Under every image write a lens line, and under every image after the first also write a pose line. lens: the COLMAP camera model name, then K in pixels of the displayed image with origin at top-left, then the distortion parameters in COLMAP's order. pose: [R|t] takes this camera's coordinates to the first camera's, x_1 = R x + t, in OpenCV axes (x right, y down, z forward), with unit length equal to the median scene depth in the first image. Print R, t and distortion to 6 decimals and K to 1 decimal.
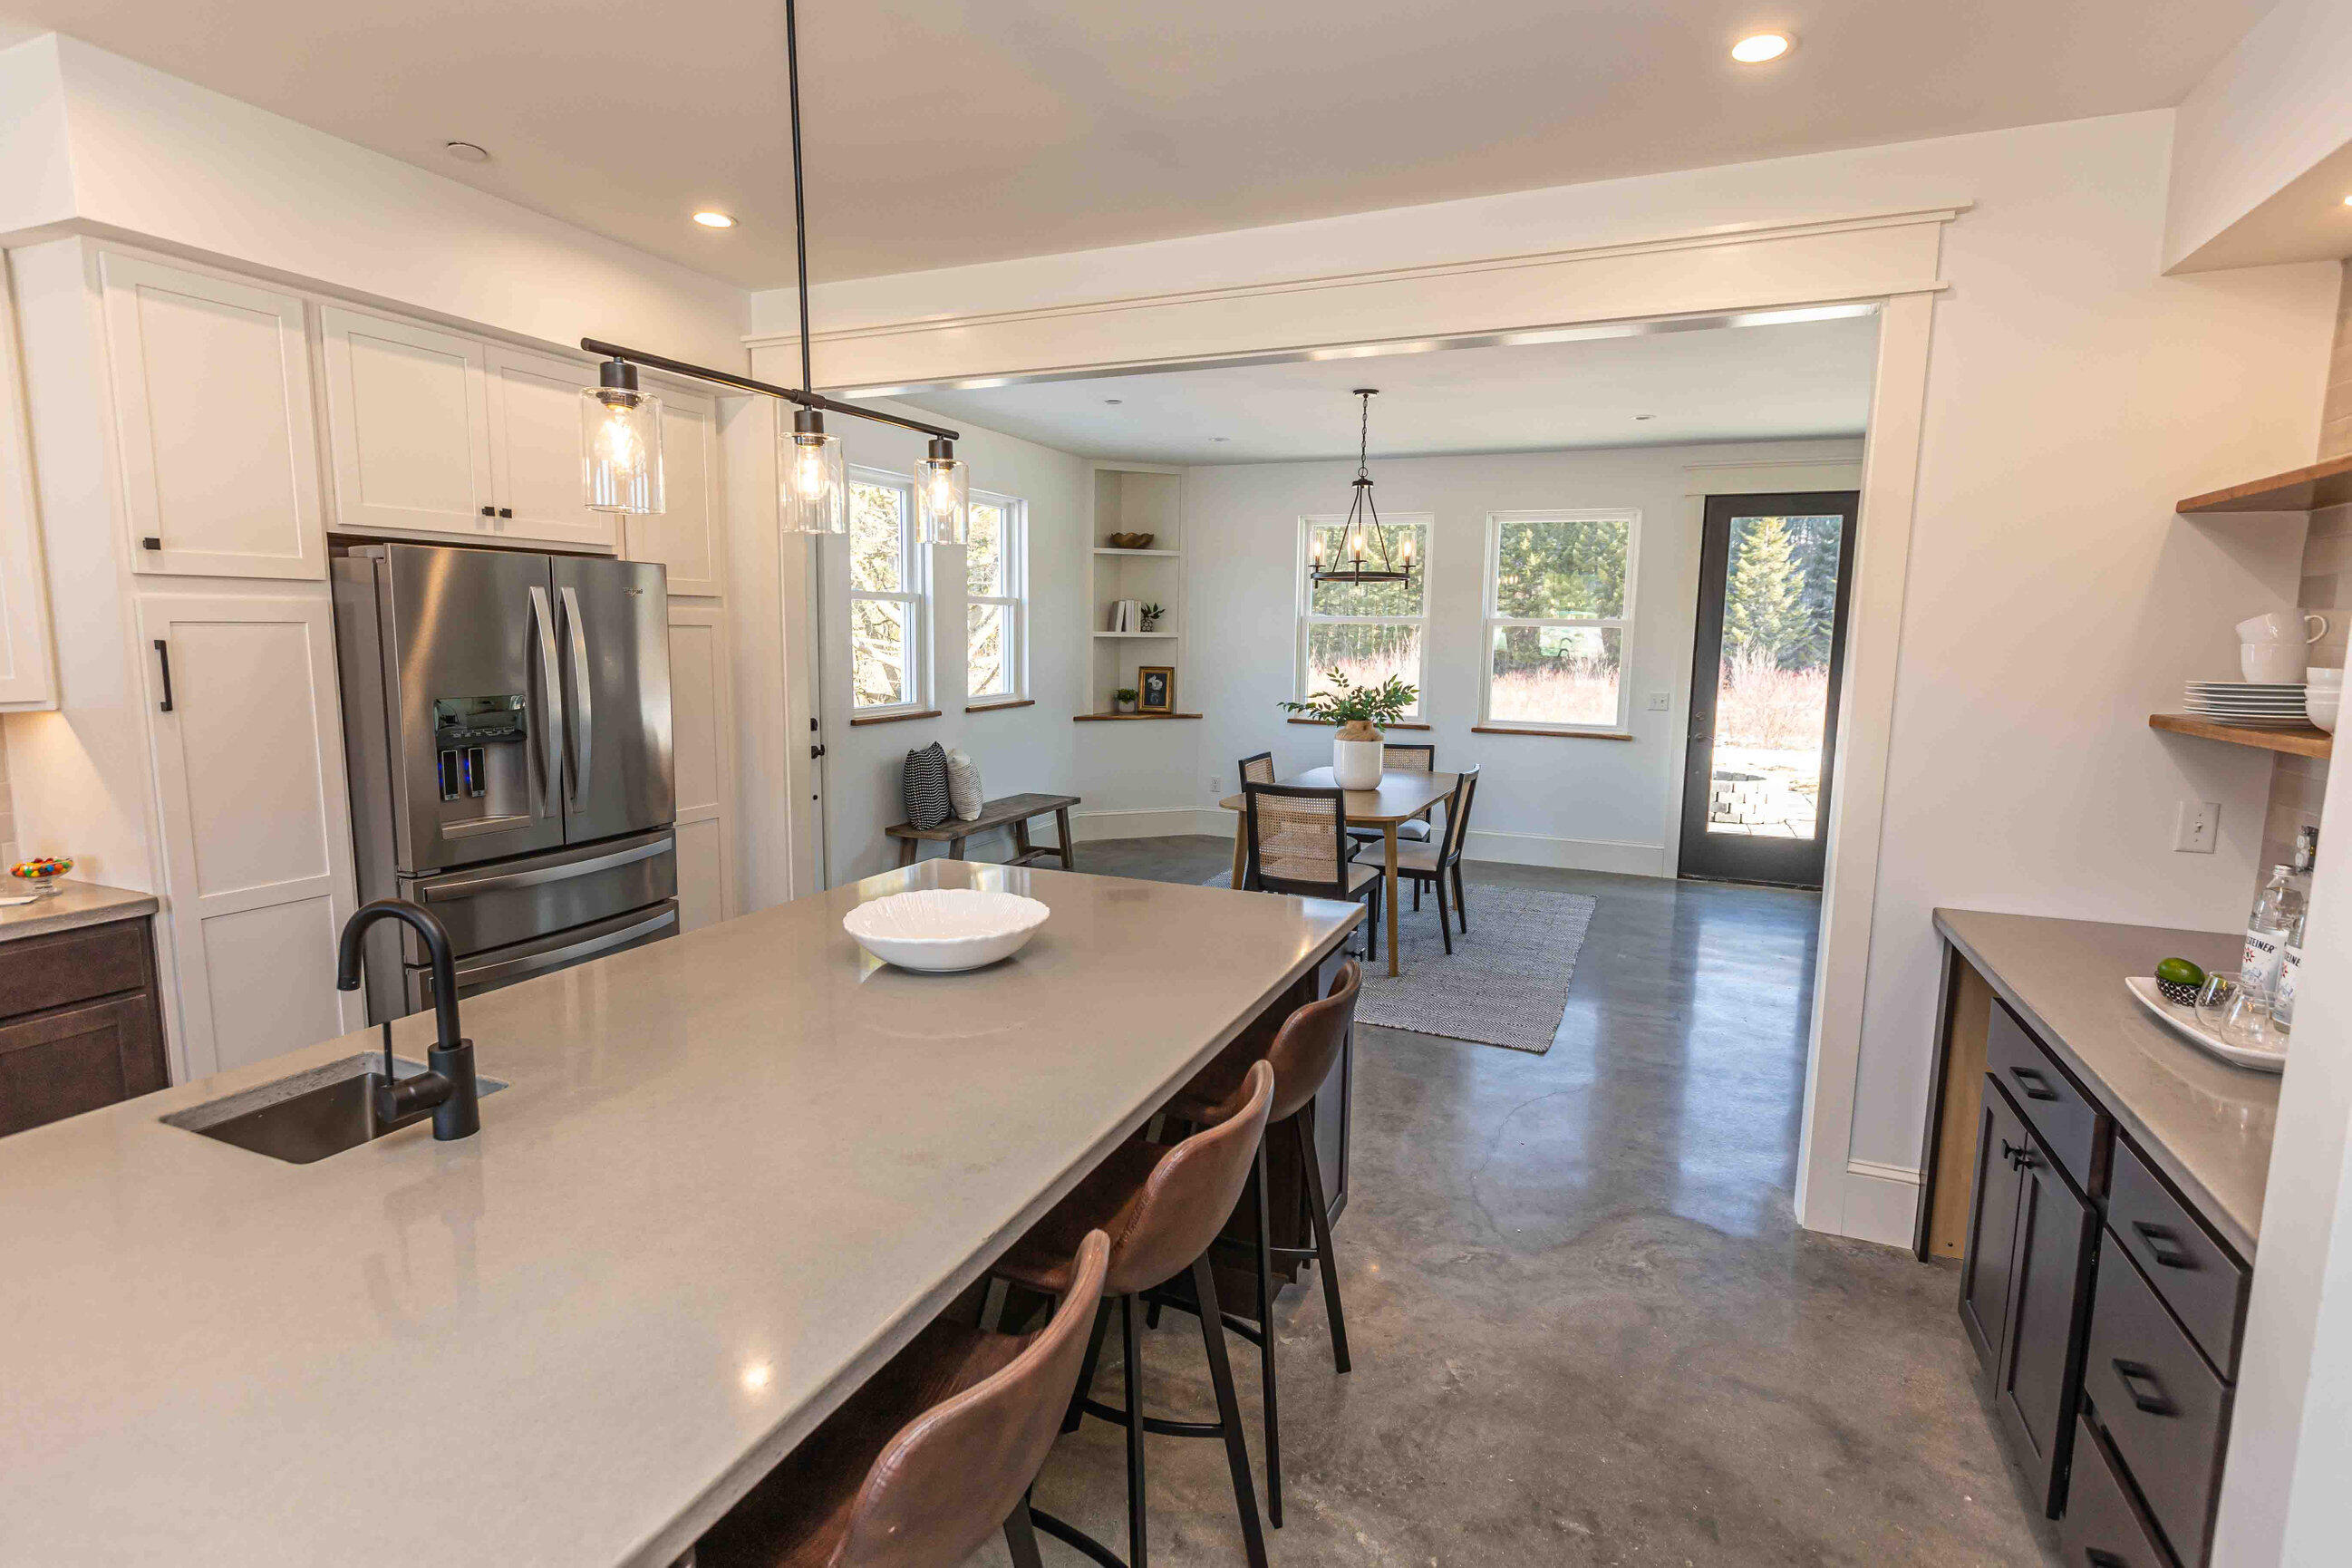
lens RADIAL K [[1139.1, 0, 1152.1], [0, 1139.1, 781.6], [0, 0, 1]] dist [-0.005032, -0.000503]
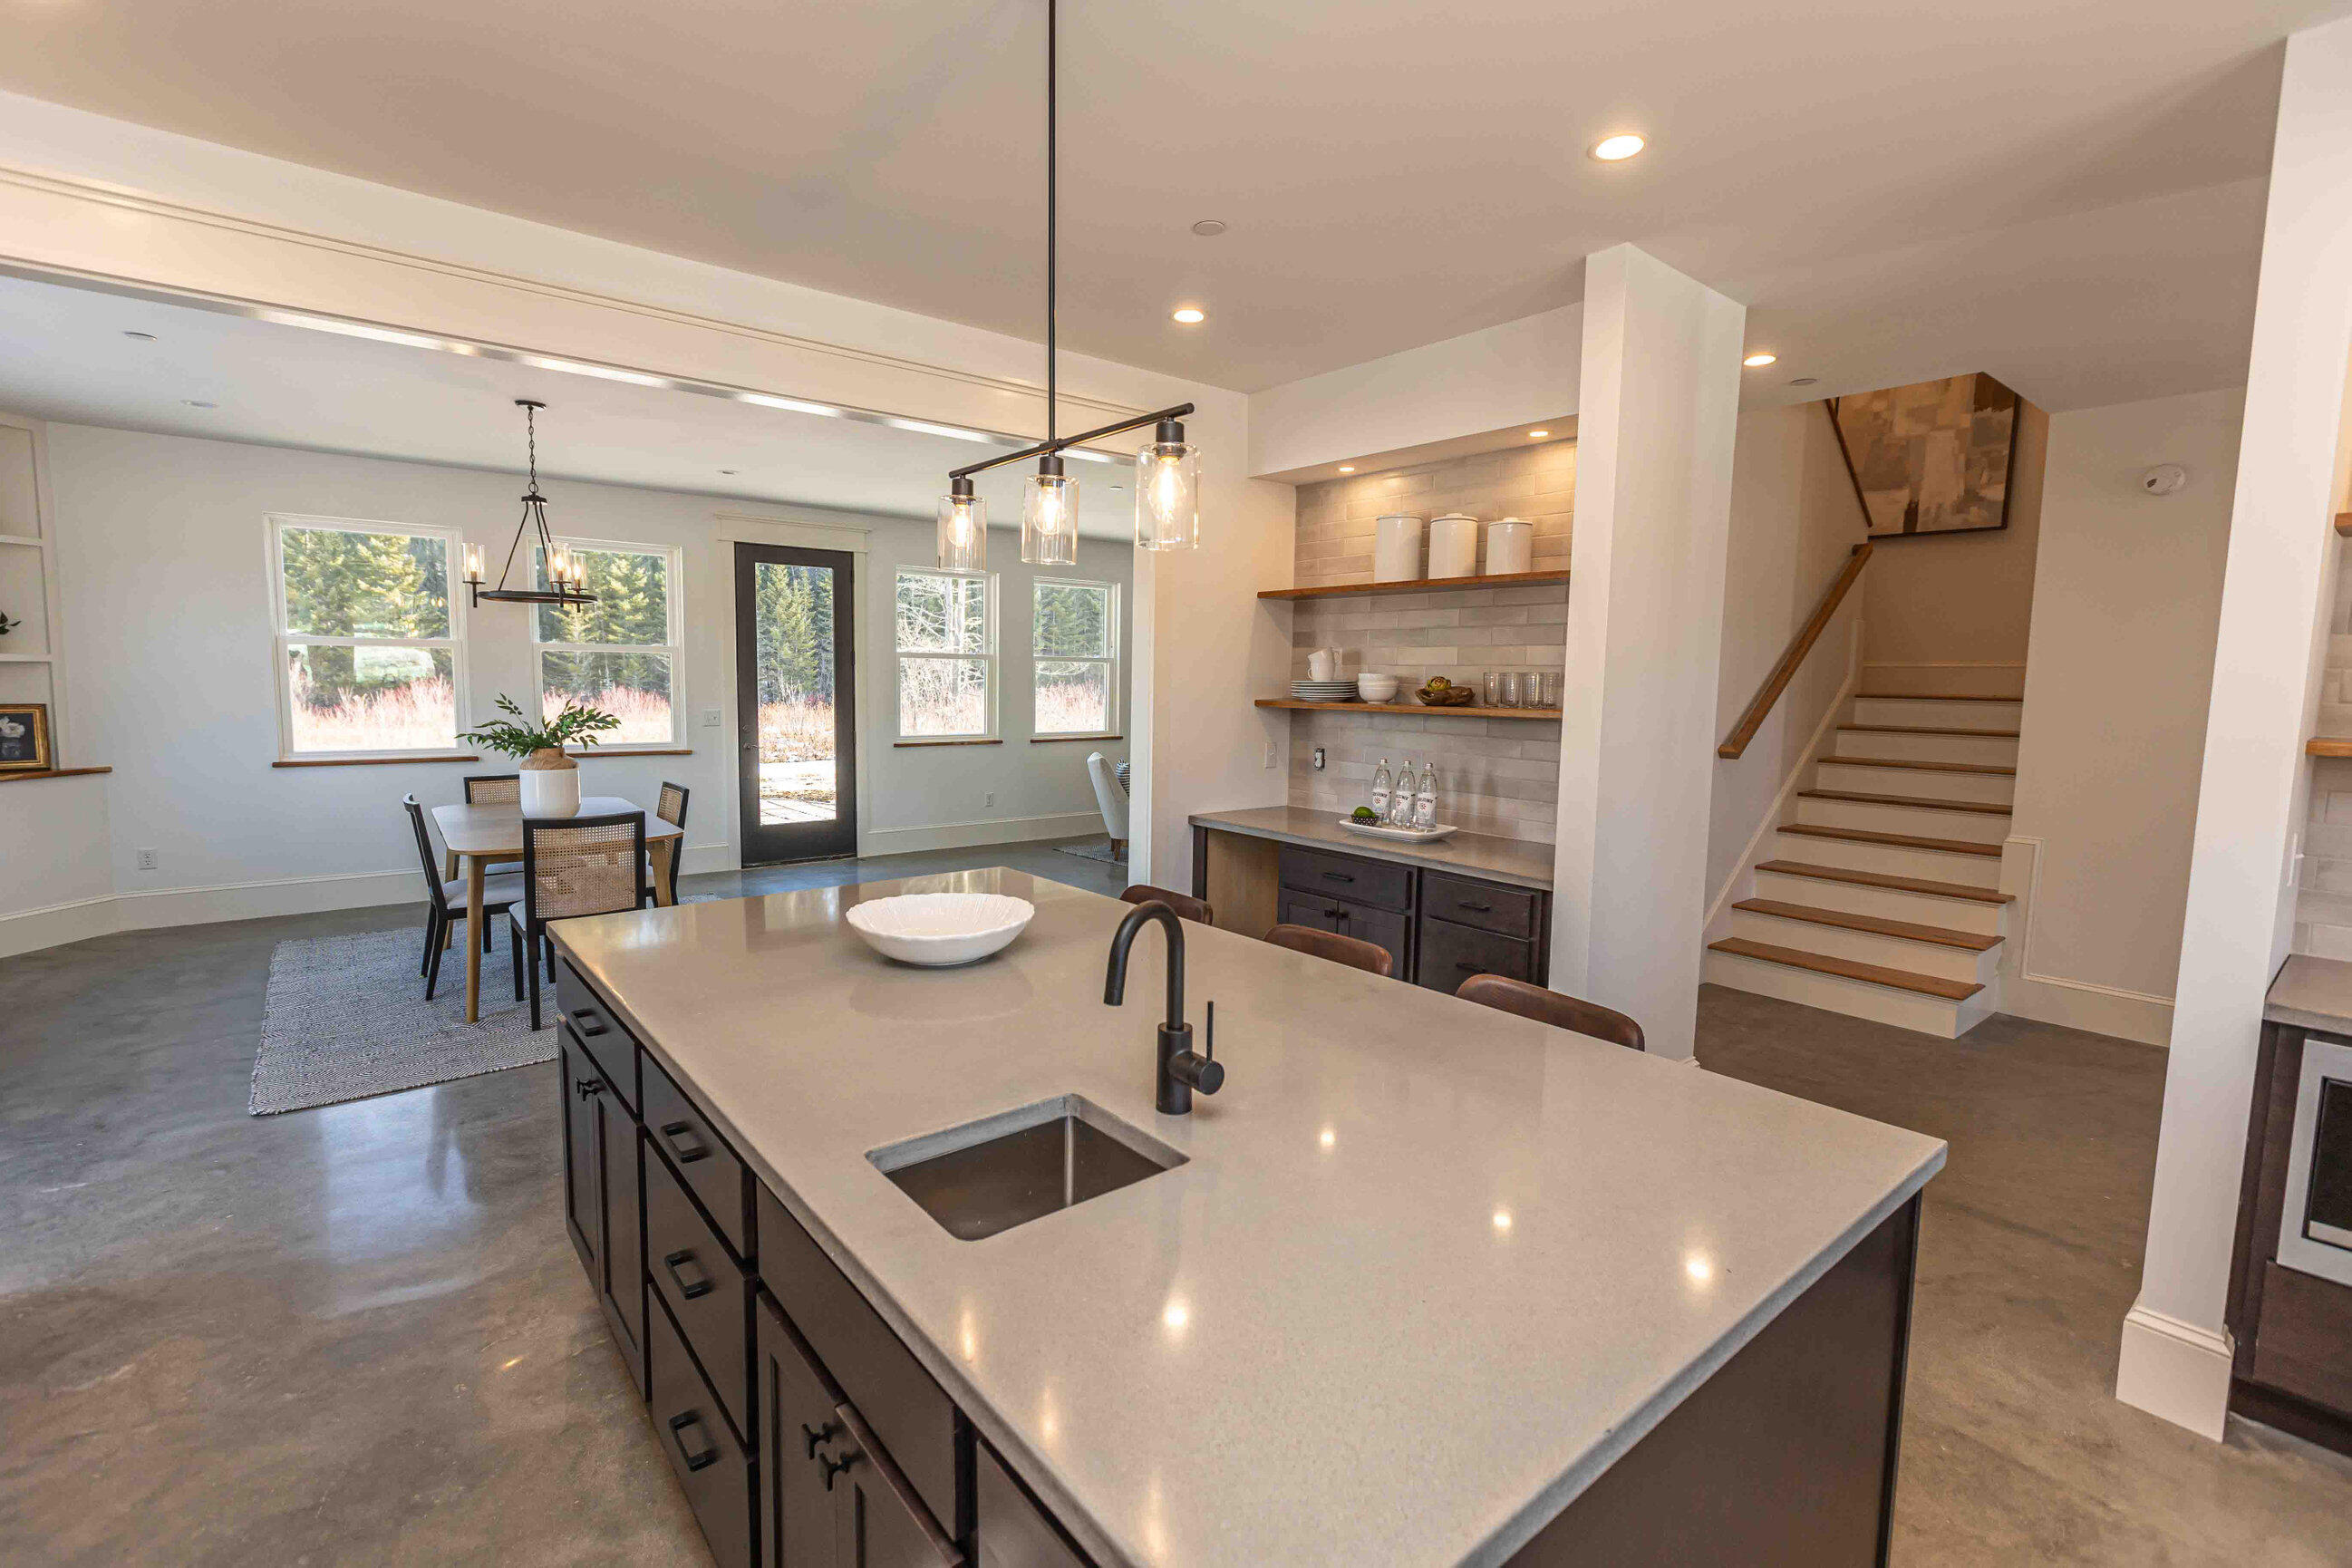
lens RADIAL K [[1058.9, 0, 1168.0], [0, 1058.9, 782.5], [0, 0, 1]] dist [-0.001405, -0.000434]
pose [[0.451524, -0.099885, 0.886650, -0.312675], [0.111728, 0.992222, 0.054881, -0.013324], [-0.885236, 0.074284, 0.459172, 0.114038]]
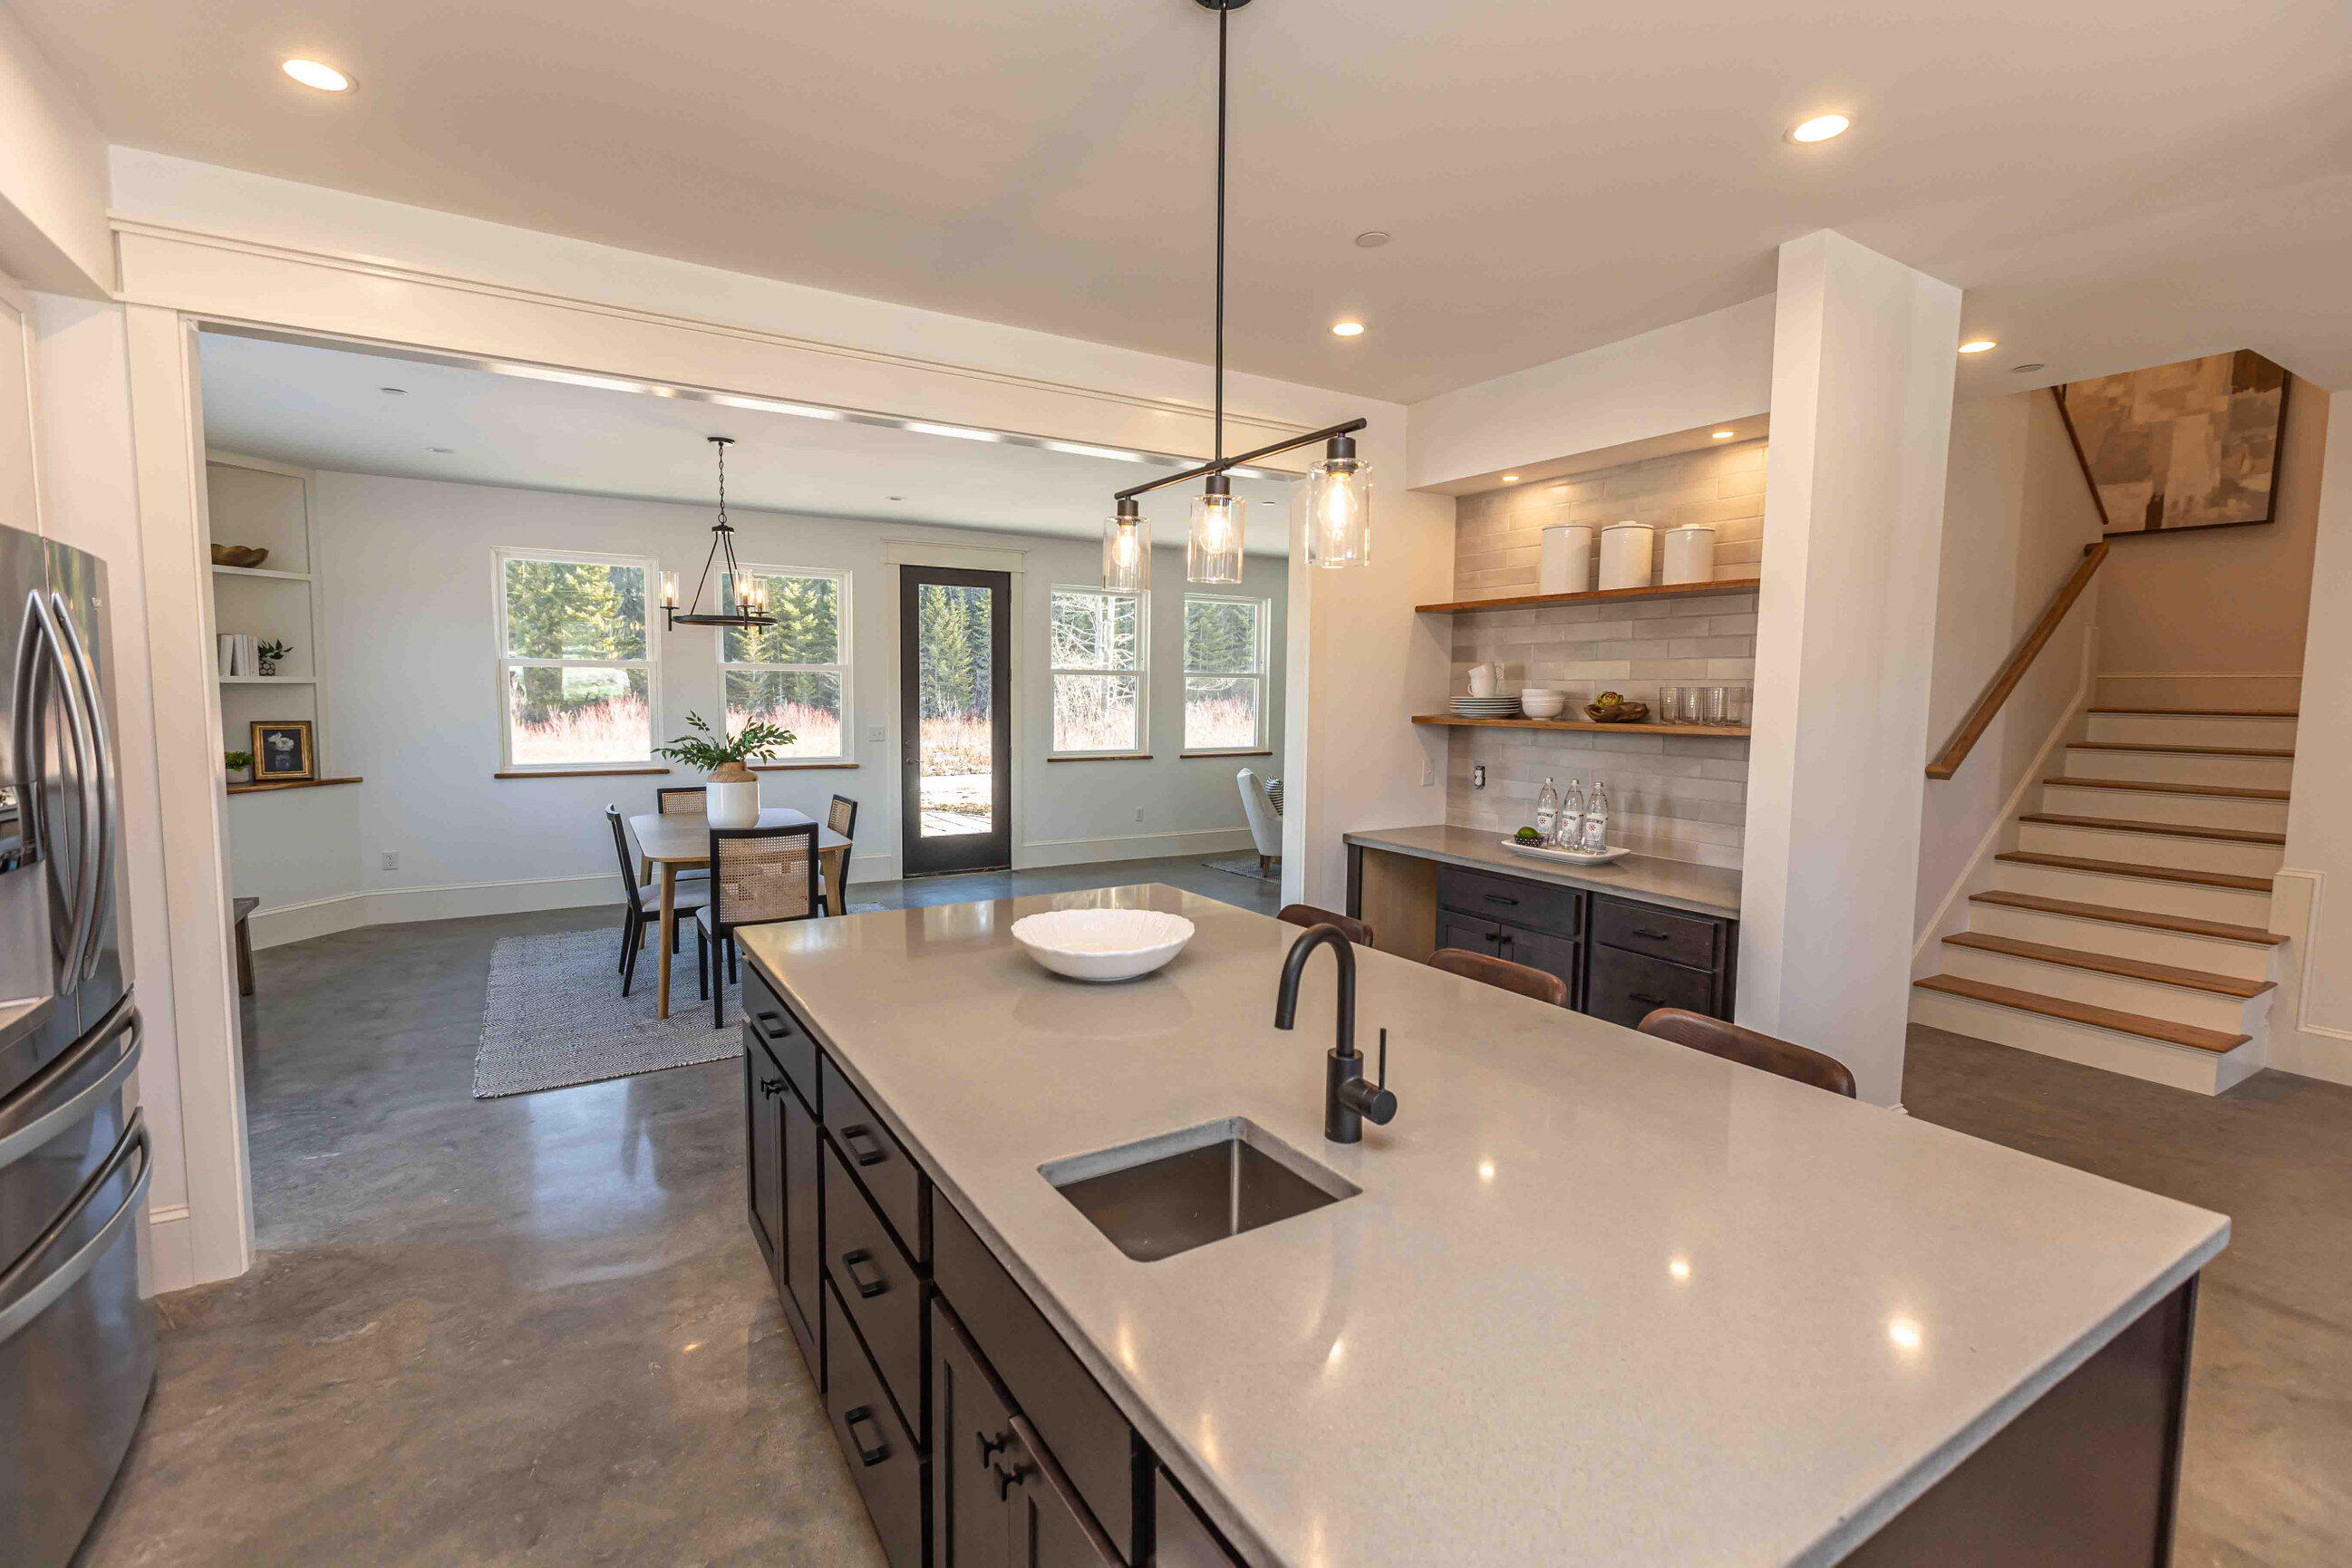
lens RADIAL K [[1060.2, 0, 1176.0], [0, 1060.2, 784.0], [0, 0, 1]] dist [-0.000393, -0.000229]
pose [[0.561345, -0.085439, 0.823160, -0.314385], [0.109597, 0.993571, 0.028388, -0.015138], [-0.820293, 0.074280, 0.567100, 0.119807]]
